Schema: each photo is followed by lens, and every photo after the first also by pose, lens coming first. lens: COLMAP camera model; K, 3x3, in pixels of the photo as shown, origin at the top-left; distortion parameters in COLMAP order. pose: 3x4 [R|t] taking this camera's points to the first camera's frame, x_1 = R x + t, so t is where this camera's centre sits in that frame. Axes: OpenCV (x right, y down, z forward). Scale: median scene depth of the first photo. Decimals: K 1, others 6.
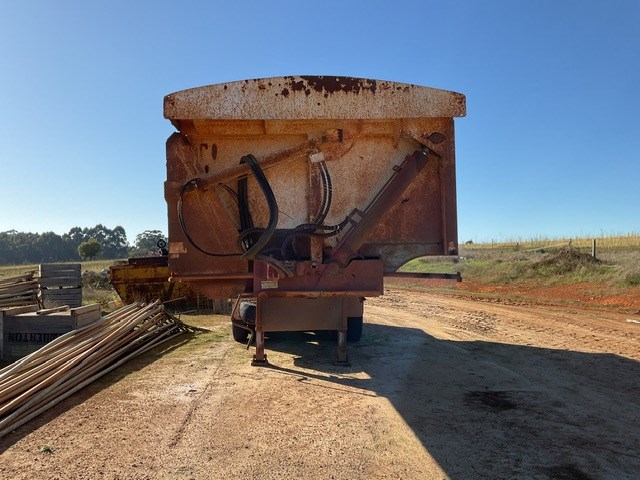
lens RADIAL K [[524.3, 0, 320.0], [0, 524.3, 240.0], [0, 0, 1]] dist [0.128420, -0.263368]
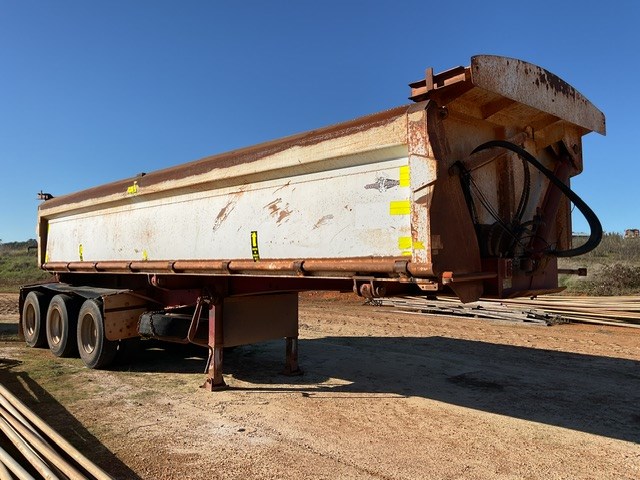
lens RADIAL K [[524.3, 0, 320.0], [0, 524.3, 240.0], [0, 0, 1]] dist [0.128420, -0.263368]
pose [[0.757623, 0.020373, 0.652374, -0.952476], [-0.019919, 0.999769, -0.008089, 0.020439], [-0.652388, -0.006866, 0.757854, 0.509191]]
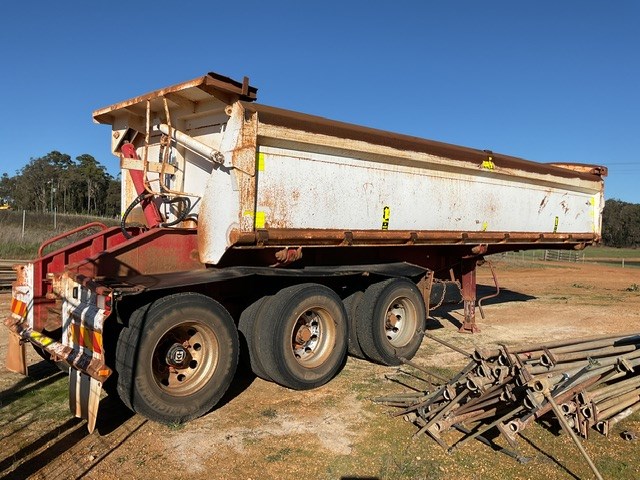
lens RADIAL K [[524.3, 0, 320.0], [0, 524.3, 240.0], [0, 0, 1]] dist [0.128420, -0.263368]
pose [[-0.634306, -0.017326, 0.772888, -1.303974], [-0.042901, 0.998997, -0.012814, 0.147471], [-0.771891, -0.041286, -0.634413, 3.439177]]
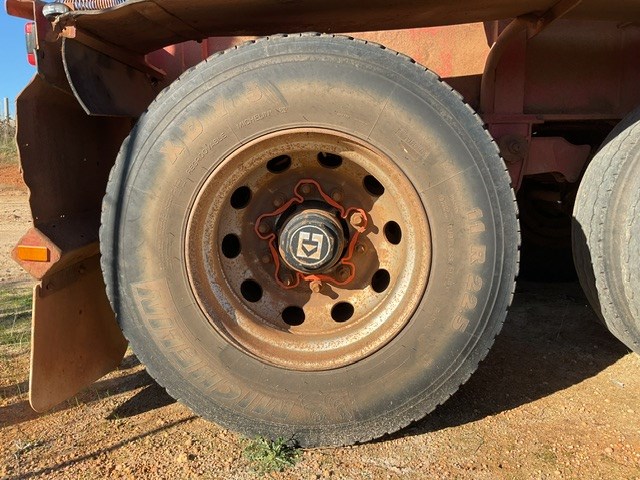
lens RADIAL K [[524.3, 0, 320.0], [0, 524.3, 240.0], [0, 0, 1]] dist [0.128420, -0.263368]
pose [[0.094665, -0.152209, 0.983804, -0.692291], [-0.033510, 0.987195, 0.155958, 0.307906], [-0.994945, -0.047731, 0.088352, 2.972307]]
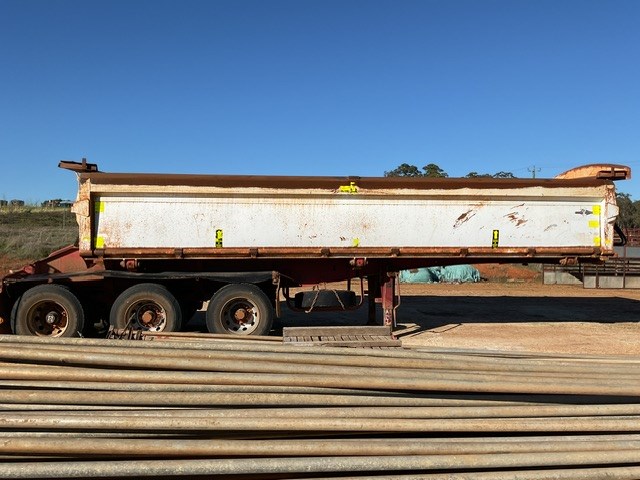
lens RADIAL K [[524.3, 0, 320.0], [0, 524.3, 240.0], [0, 0, 1]] dist [0.128420, -0.263368]
pose [[-0.045474, -0.012337, 0.998889, -2.205548], [-0.043486, 0.999000, 0.010359, 0.038821], [-0.998019, -0.042966, -0.045965, 2.195855]]
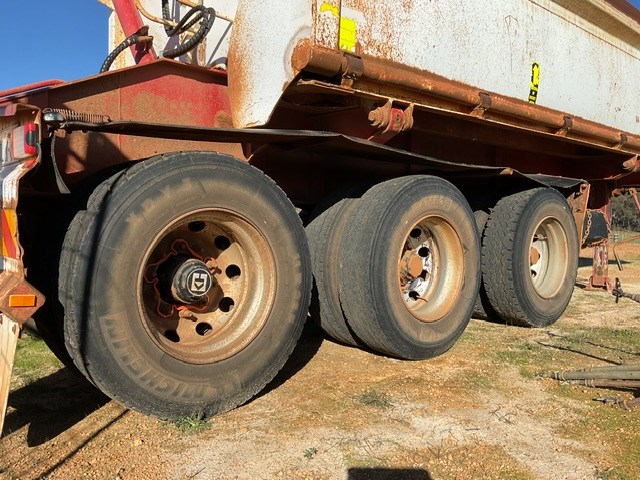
lens RADIAL K [[524.3, 0, 320.0], [0, 524.3, 240.0], [0, 0, 1]] dist [0.128420, -0.263368]
pose [[-0.606884, -0.032449, 0.794128, -0.830891], [-0.039182, 0.999173, 0.010884, 0.312612], [-0.793824, -0.024510, -0.607654, 3.214116]]
